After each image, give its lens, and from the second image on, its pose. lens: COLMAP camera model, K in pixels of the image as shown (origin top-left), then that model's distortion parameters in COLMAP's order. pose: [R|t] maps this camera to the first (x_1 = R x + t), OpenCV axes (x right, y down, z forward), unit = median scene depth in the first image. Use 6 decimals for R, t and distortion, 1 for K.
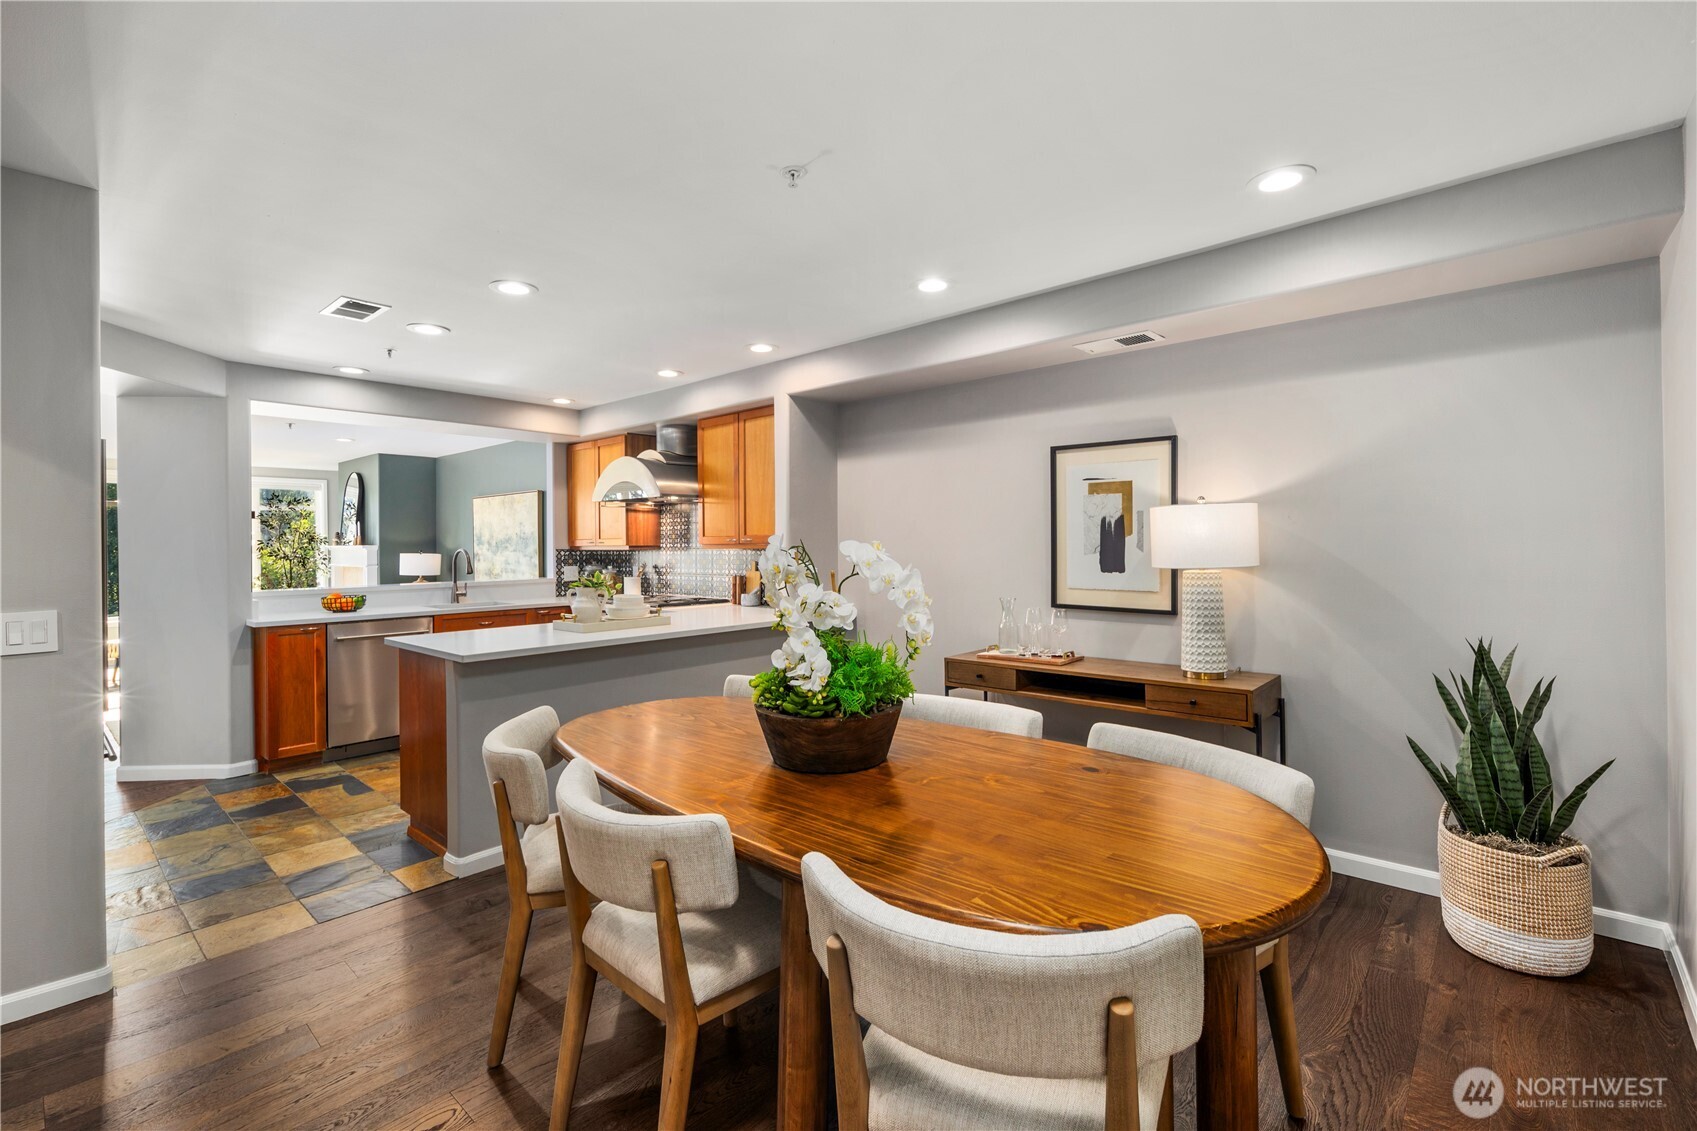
lens RADIAL K [[724.4, 0, 849.8], [0, 724.4, 556.9], [0, 0, 1]] dist [-0.000138, -0.000252]
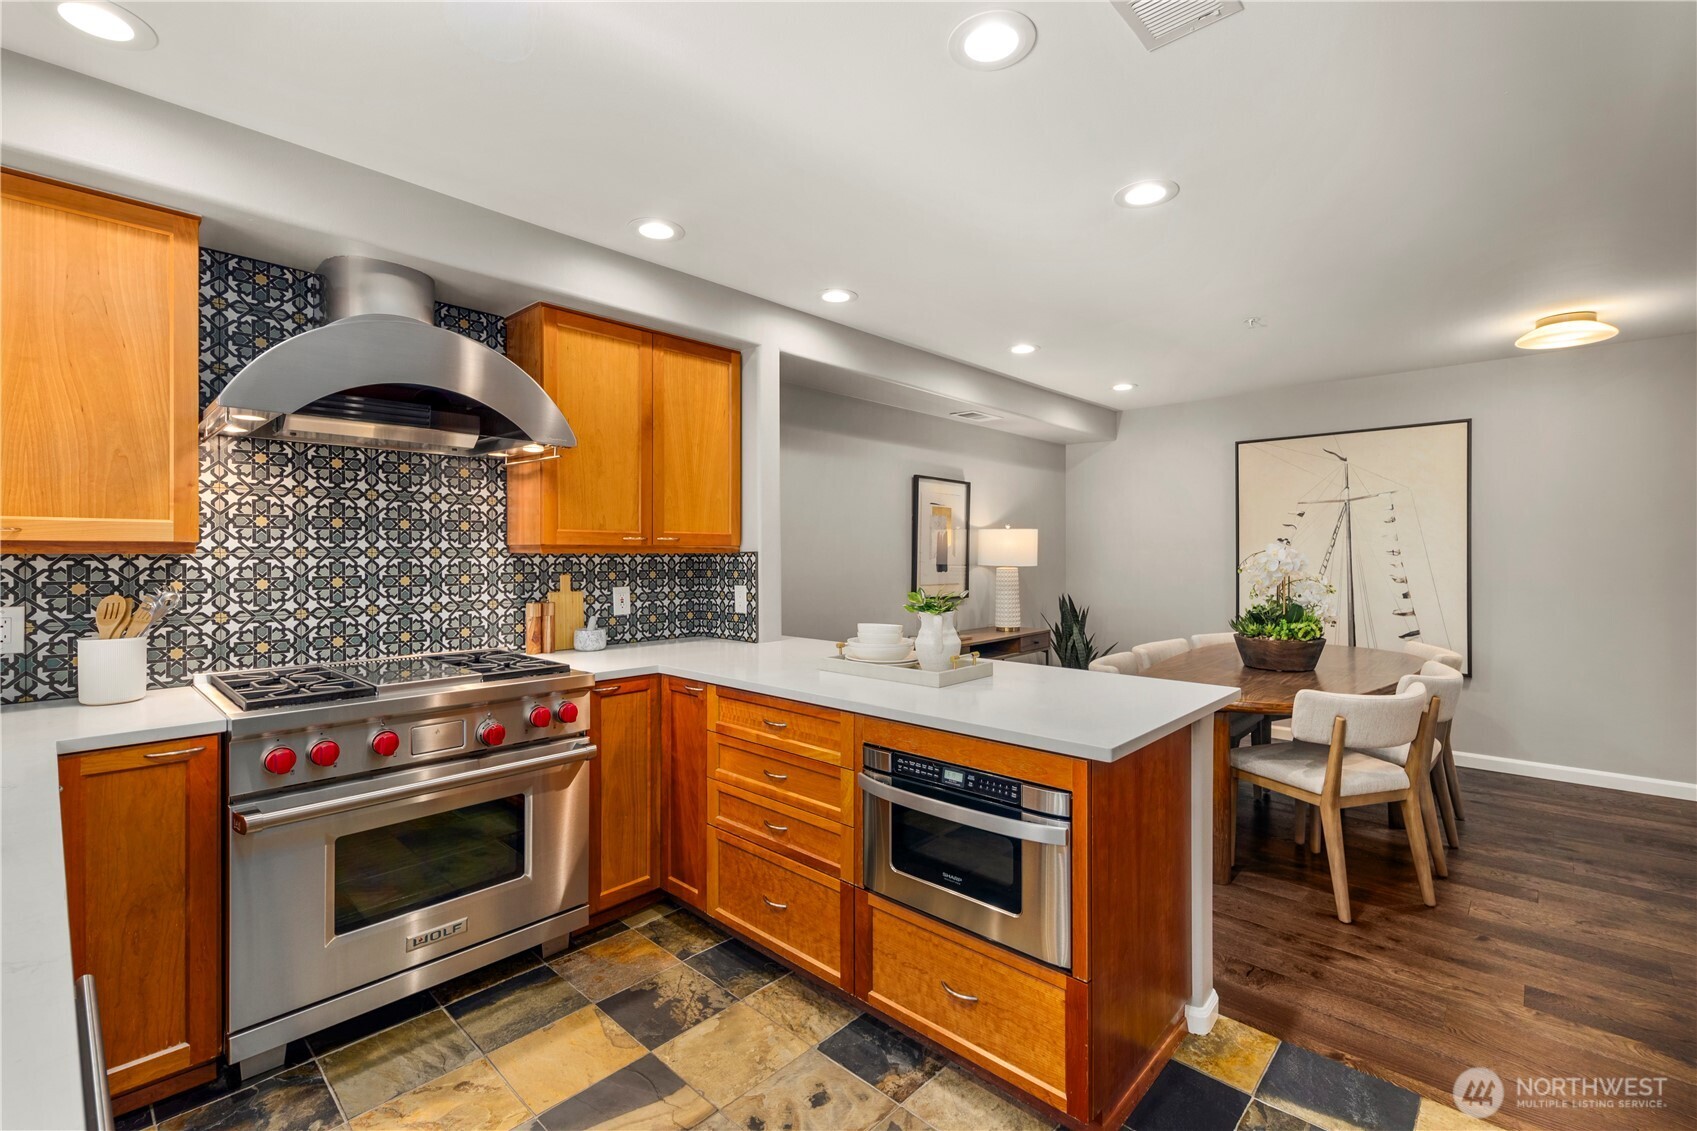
lens RADIAL K [[735.4, 0, 850.3], [0, 735.4, 563.7], [0, 0, 1]] dist [0.000925, -0.000310]
pose [[0.034096, -0.004753, 0.999407, -0.851560], [0.015364, 0.999873, 0.004231, -0.002345], [-0.999300, 0.015210, 0.034164, 0.889498]]
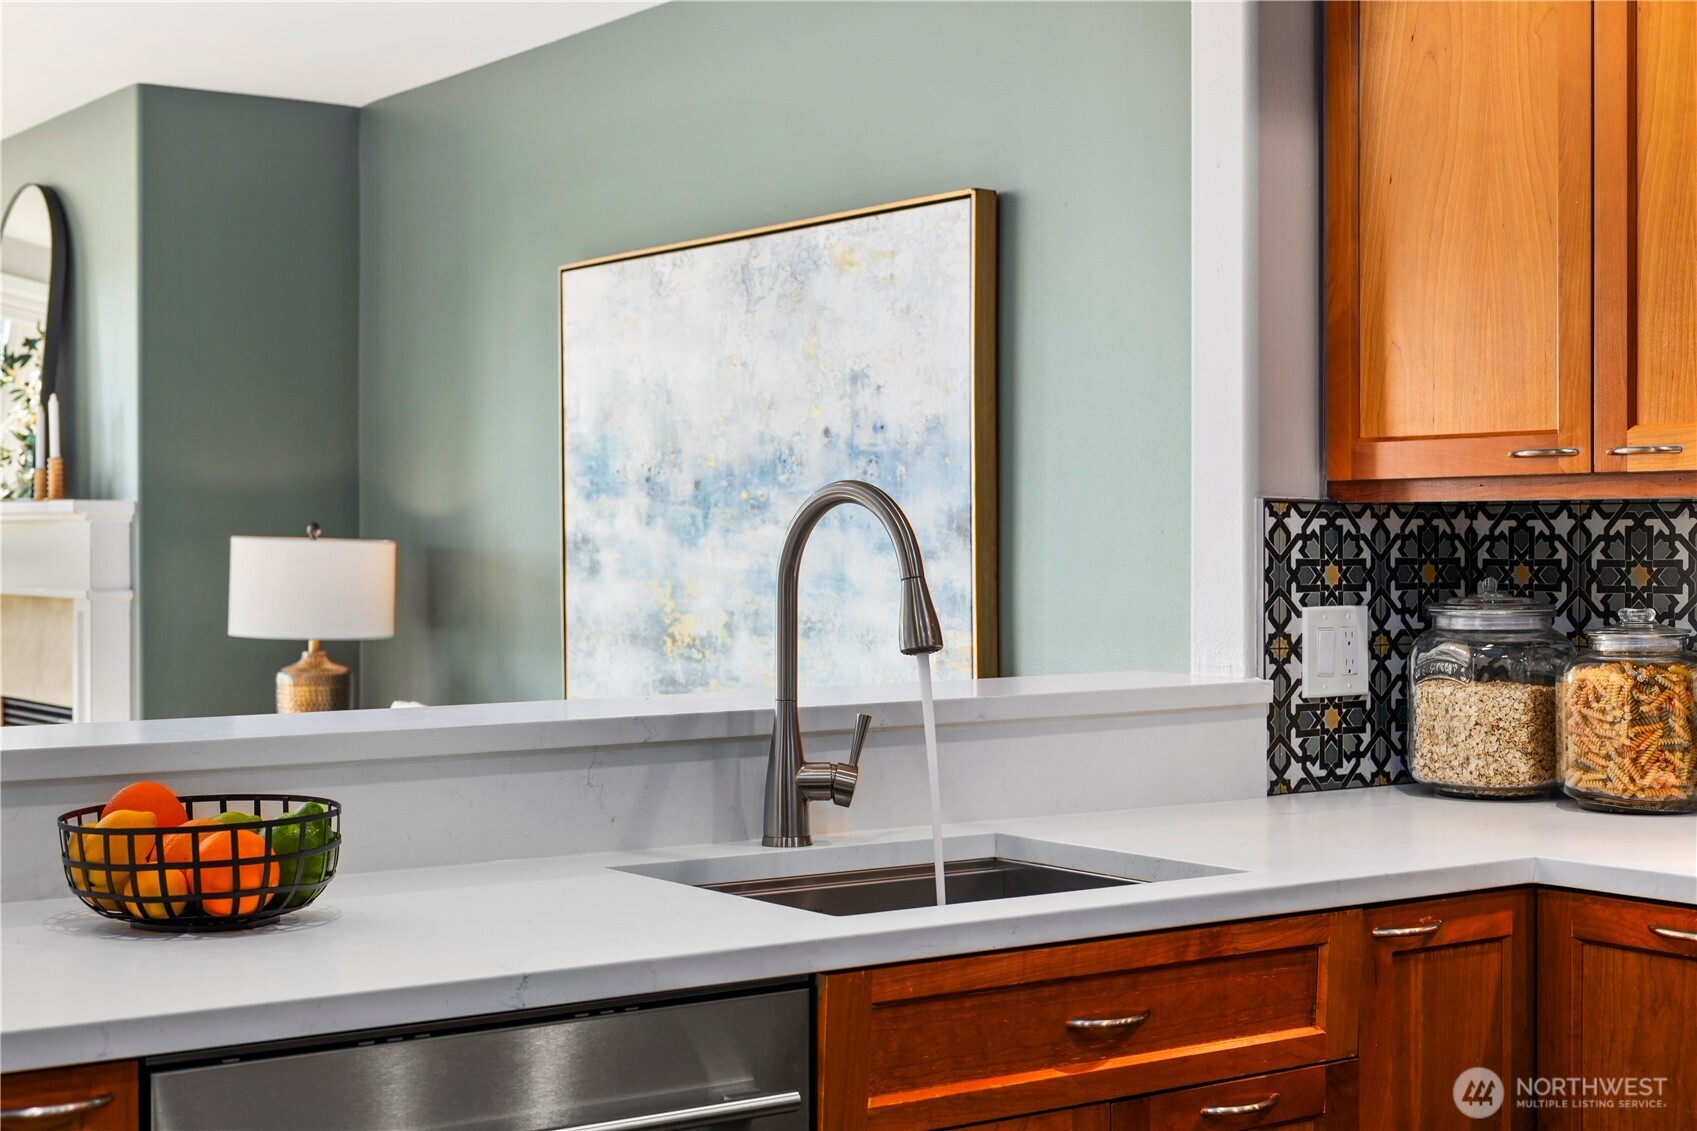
lens RADIAL K [[2457.7, 0, 848.5], [0, 2457.7, 565.5], [0, 0, 1]] dist [0.017836, -0.022169]
pose [[0.971842, 0.006796, -0.235536, -0.525995], [-0.007864, 0.999963, -0.003596, 0.009822], [0.235503, 0.005347, 0.971859, 0.644637]]
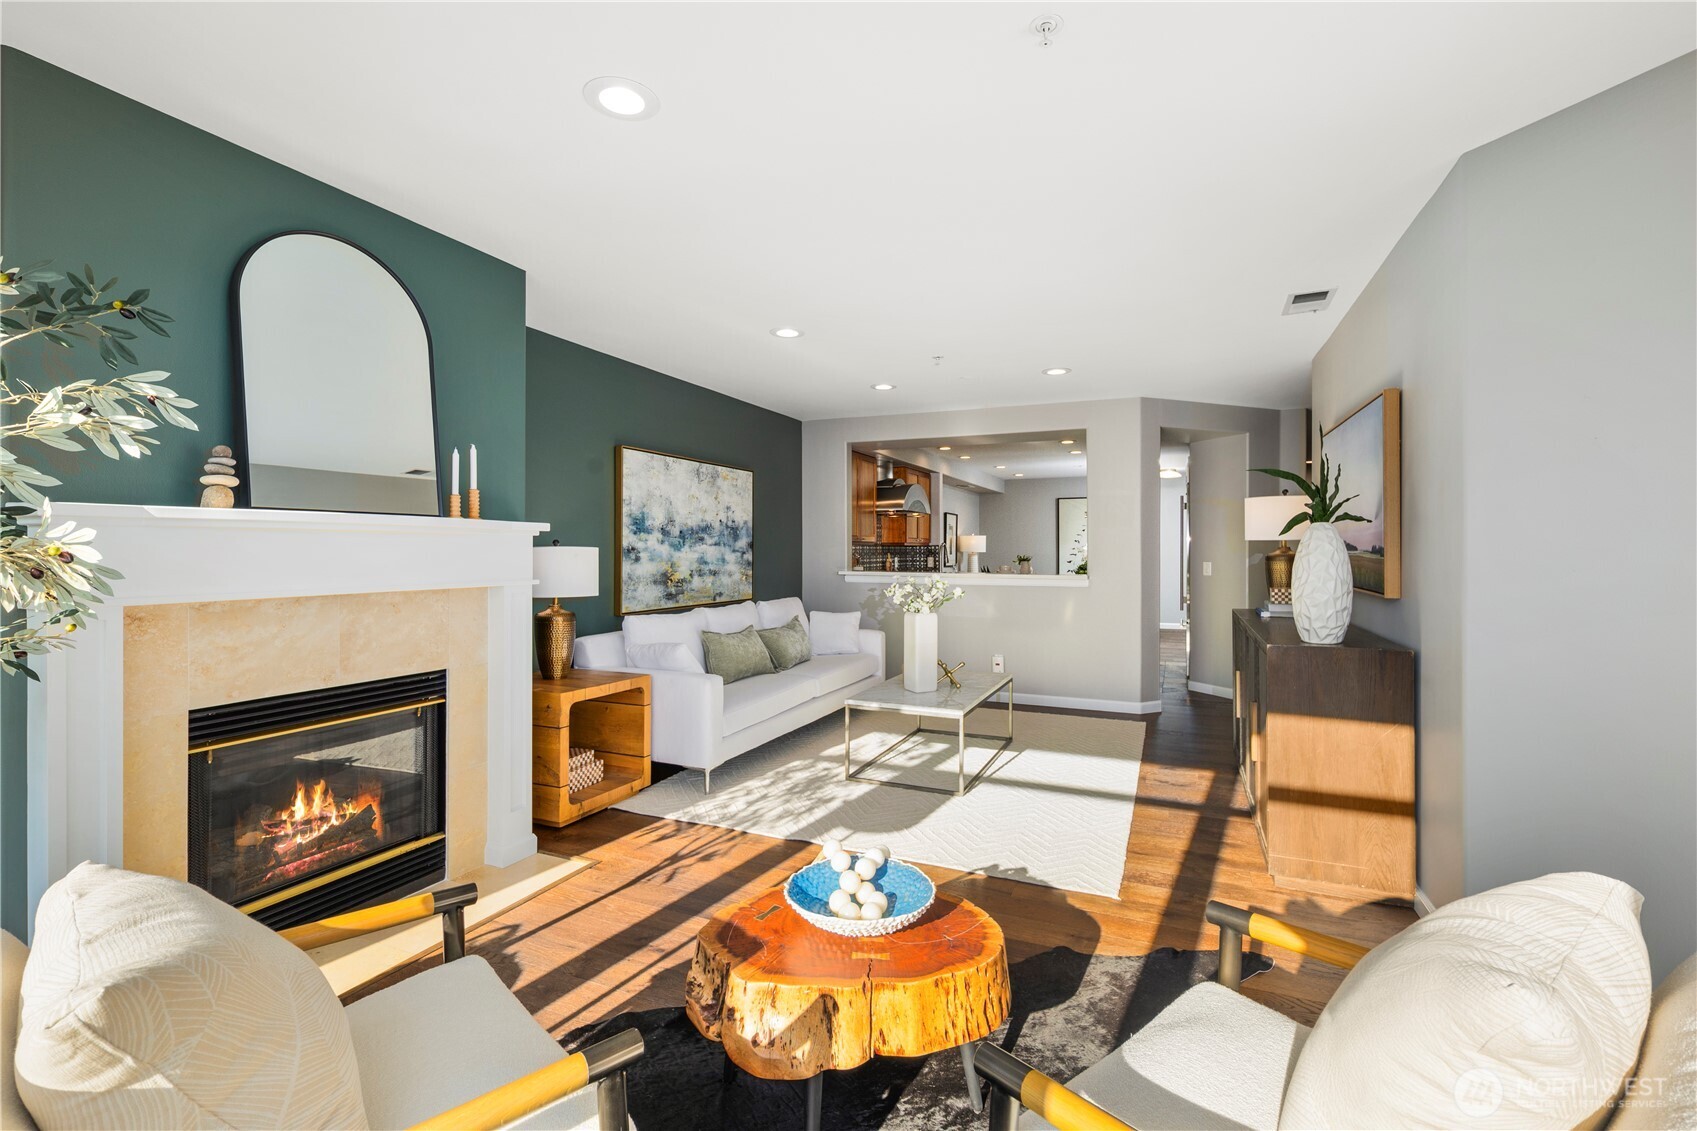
lens RADIAL K [[742.3, 0, 854.1], [0, 742.3, 548.2], [0, 0, 1]] dist [0.001667, -0.000476]
pose [[-0.306104, 0.007885, 0.951965, -2.120019], [0.014347, 0.999890, -0.003669, 0.000329], [-0.951890, 0.012535, -0.306183, 1.924580]]
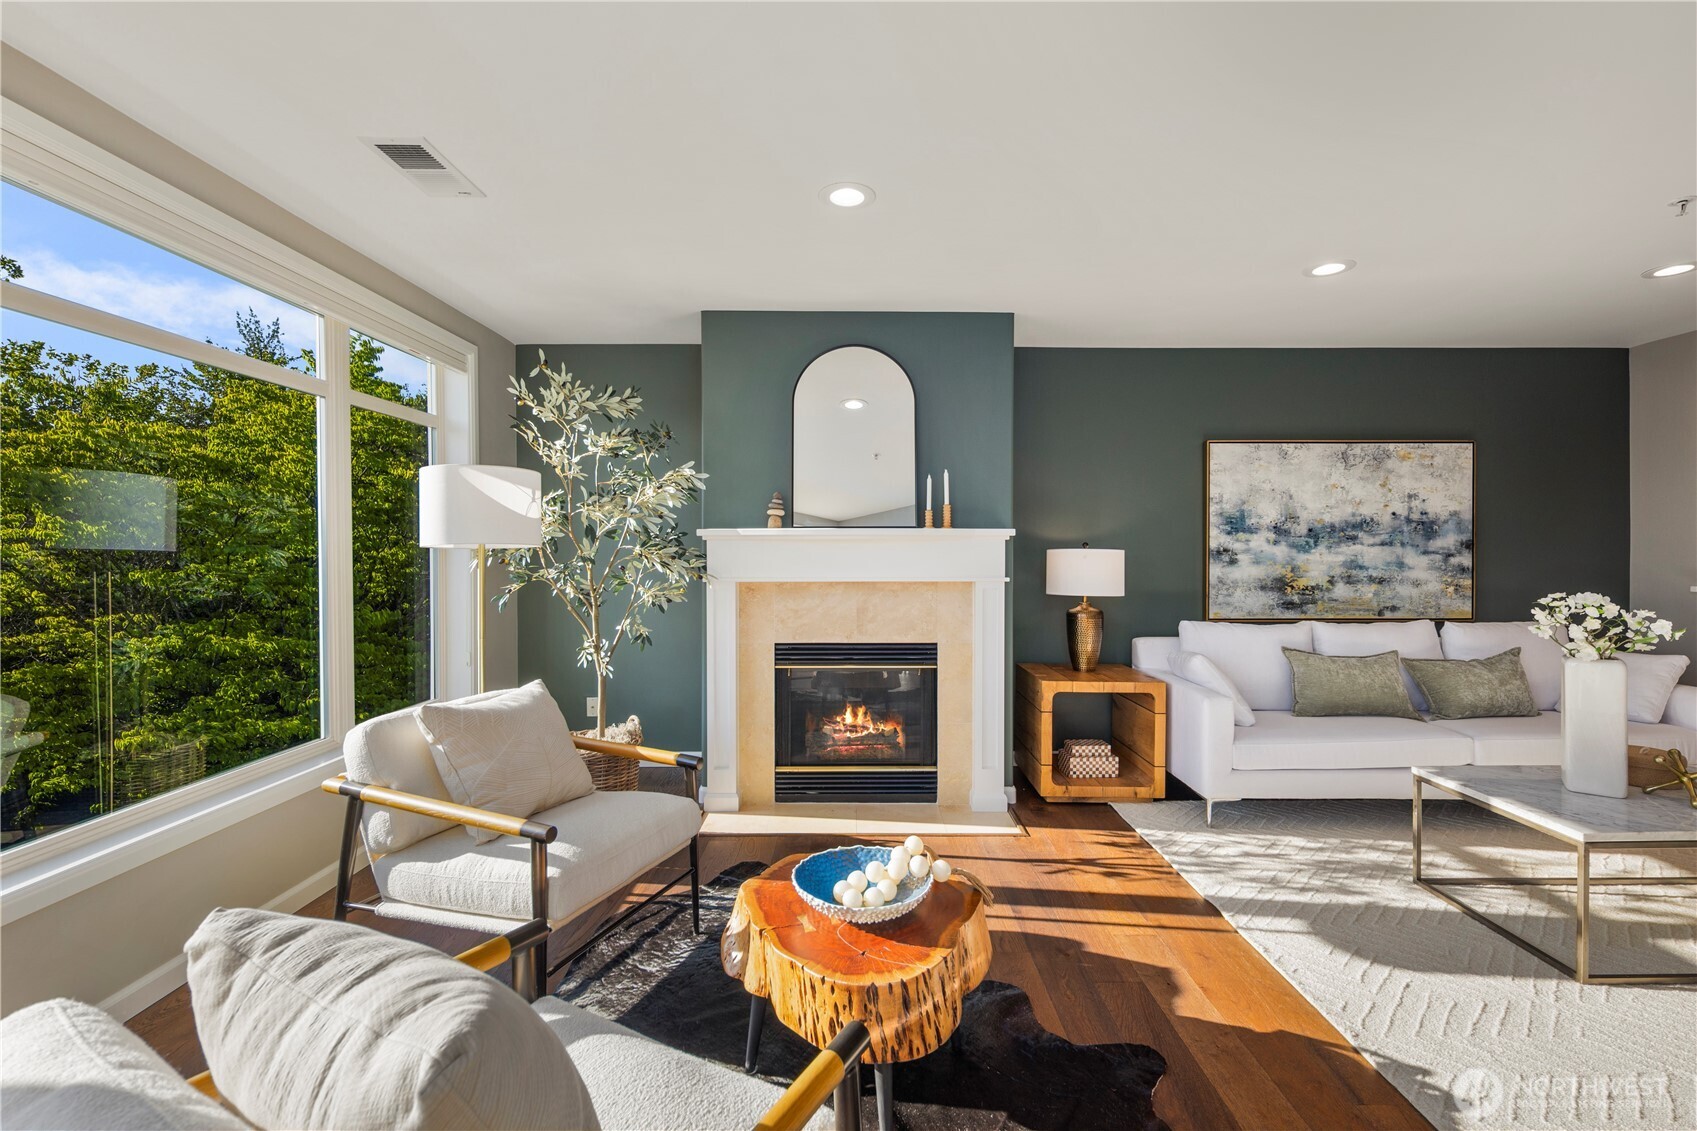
lens RADIAL K [[724.4, 0, 849.8], [0, 724.4, 556.9], [0, 0, 1]] dist [-0.000138, -0.000252]
pose [[0.749272, 0.000453, 0.662262, -2.013819], [0.006545, 0.999946, -0.008089, 0.006040], [-0.662230, 0.010396, 0.749229, 1.499649]]
